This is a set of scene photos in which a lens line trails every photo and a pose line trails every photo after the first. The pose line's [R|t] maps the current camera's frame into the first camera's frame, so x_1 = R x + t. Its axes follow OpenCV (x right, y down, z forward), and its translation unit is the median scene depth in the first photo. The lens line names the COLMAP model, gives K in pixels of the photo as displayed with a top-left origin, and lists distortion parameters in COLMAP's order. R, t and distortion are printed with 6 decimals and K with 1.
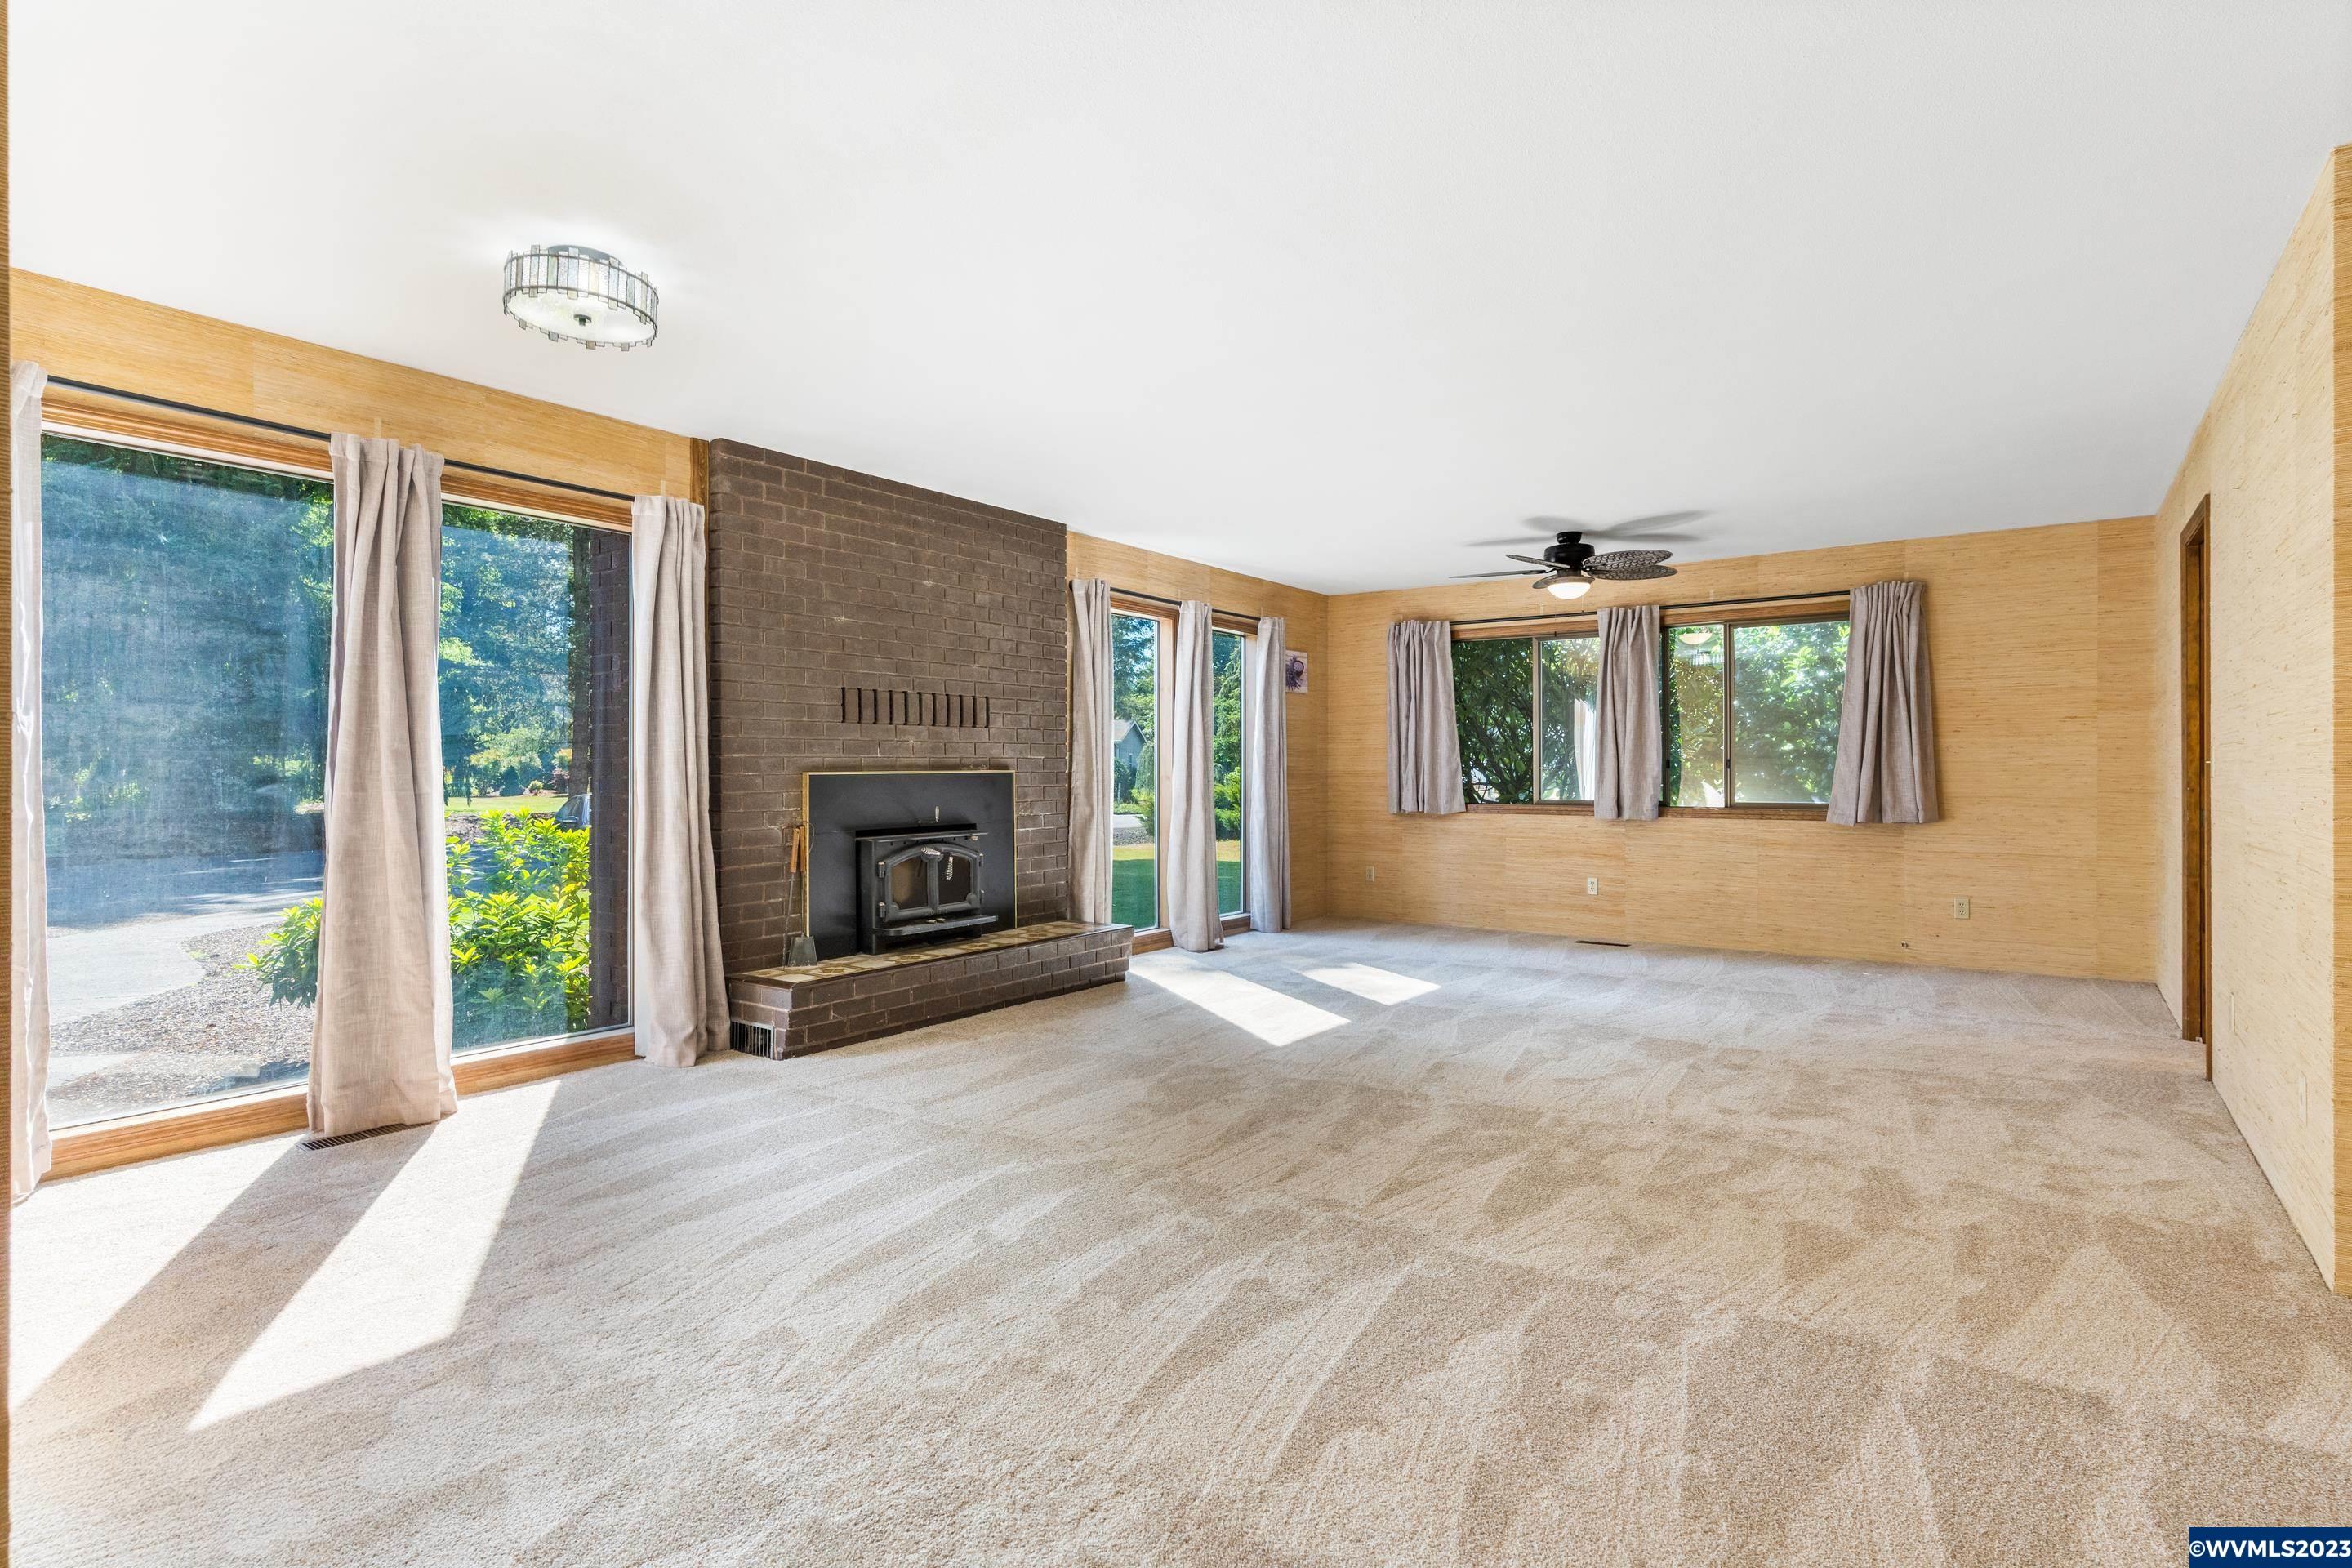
lens RADIAL K [[1216.2, 0, 1175.3], [0, 1216.2, 776.9], [0, 0, 1]] dist [0.004957, 0.000594]
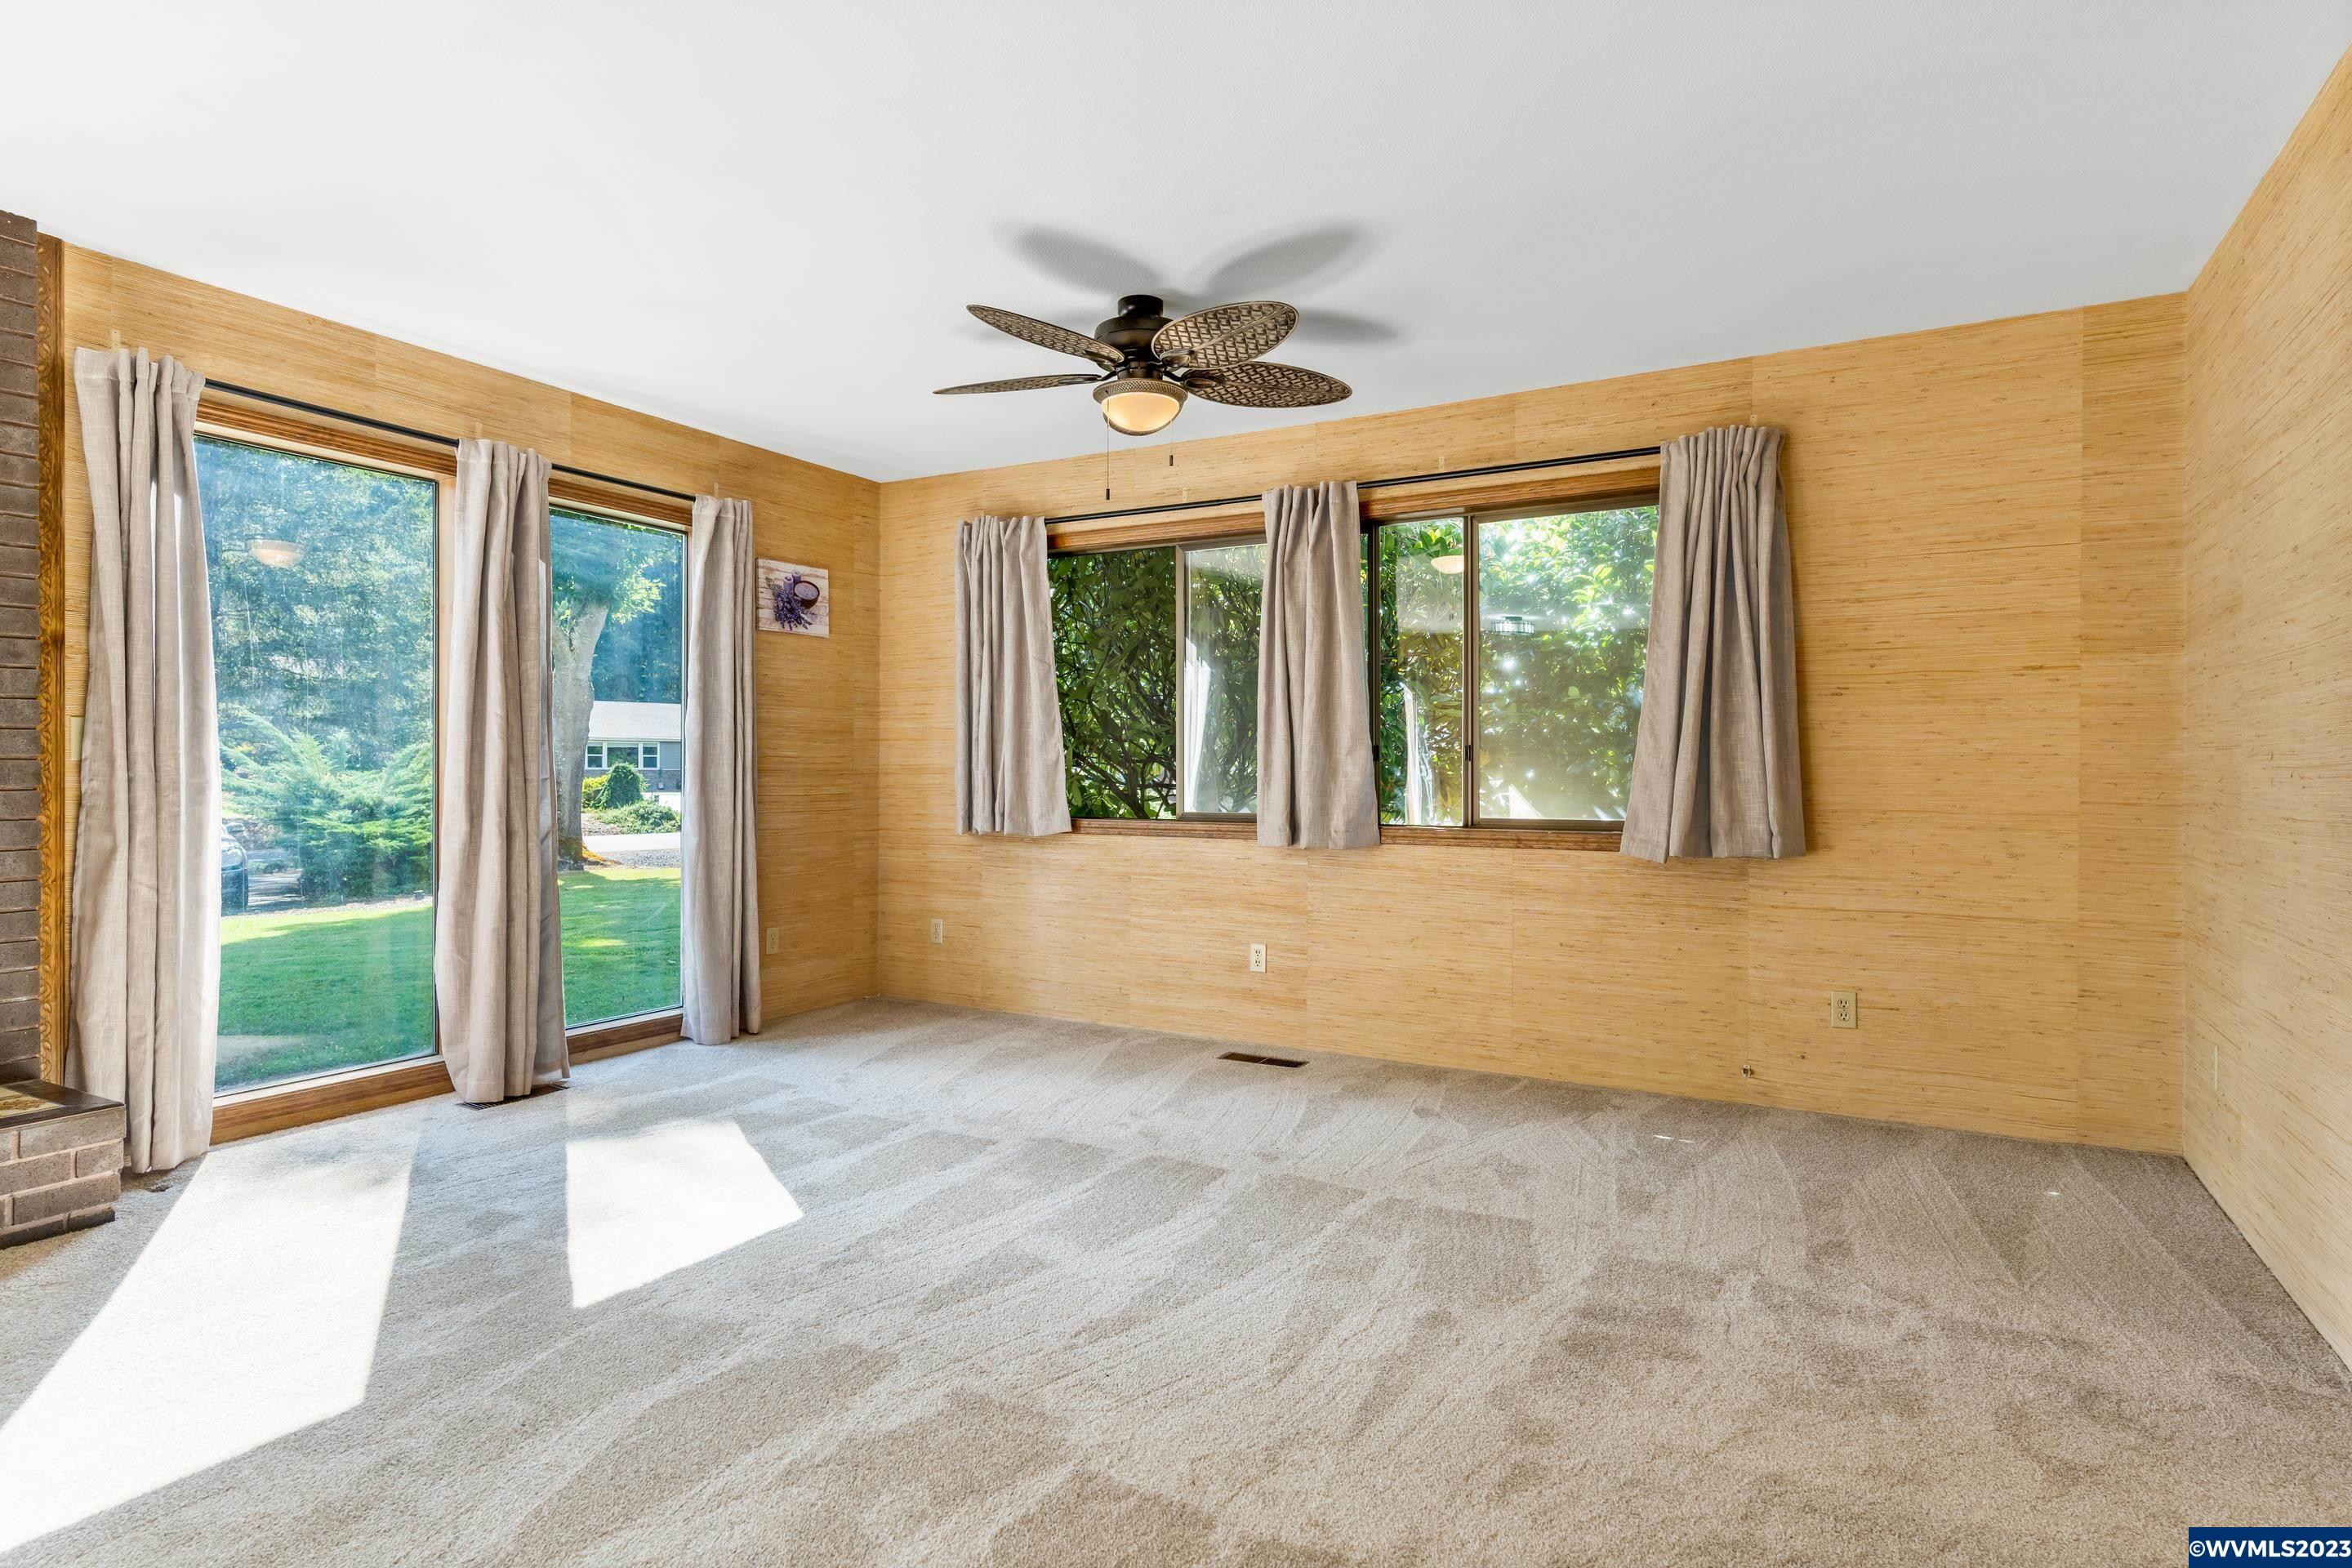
lens RADIAL K [[1263.7, 0, 1176.3], [0, 1263.7, 785.1], [0, 0, 1]] dist [0.001502, 0.001265]
pose [[0.994079, 0.001838, 0.108643, 0.252106], [-0.002442, 0.999982, 0.005434, 0.001904], [-0.108631, -0.005667, 0.994066, 0.415584]]
